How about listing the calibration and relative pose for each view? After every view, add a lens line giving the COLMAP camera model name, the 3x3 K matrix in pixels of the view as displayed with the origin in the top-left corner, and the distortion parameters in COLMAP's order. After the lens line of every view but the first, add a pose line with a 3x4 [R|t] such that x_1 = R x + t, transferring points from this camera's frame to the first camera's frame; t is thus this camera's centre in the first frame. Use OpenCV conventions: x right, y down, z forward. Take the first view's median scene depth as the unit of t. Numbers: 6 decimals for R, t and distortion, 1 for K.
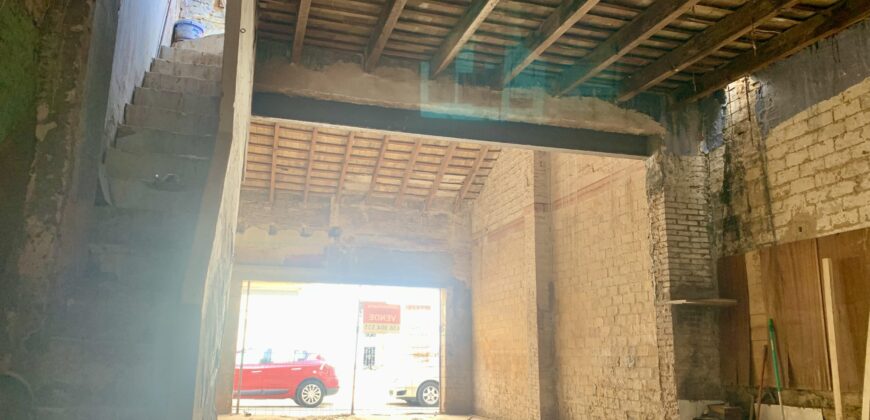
lens RADIAL K [[647.9, 0, 434.1], [0, 647.9, 186.3], [0, 0, 1]] dist [0.067625, -0.001864]
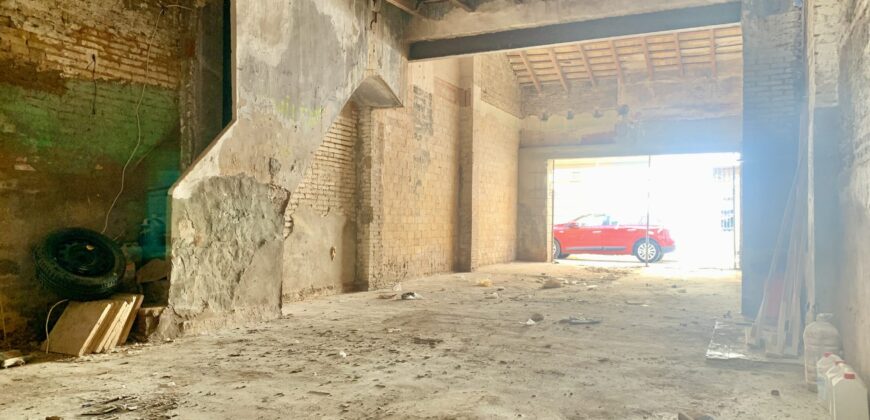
lens RADIAL K [[647.9, 0, 434.1], [0, 647.9, 186.3], [0, 0, 1]] dist [0.067625, -0.001864]
pose [[0.773637, -0.046524, -0.631919, 0.295826], [0.169314, 0.976215, 0.135413, -0.007485], [0.610589, -0.211753, 0.763113, -0.070711]]
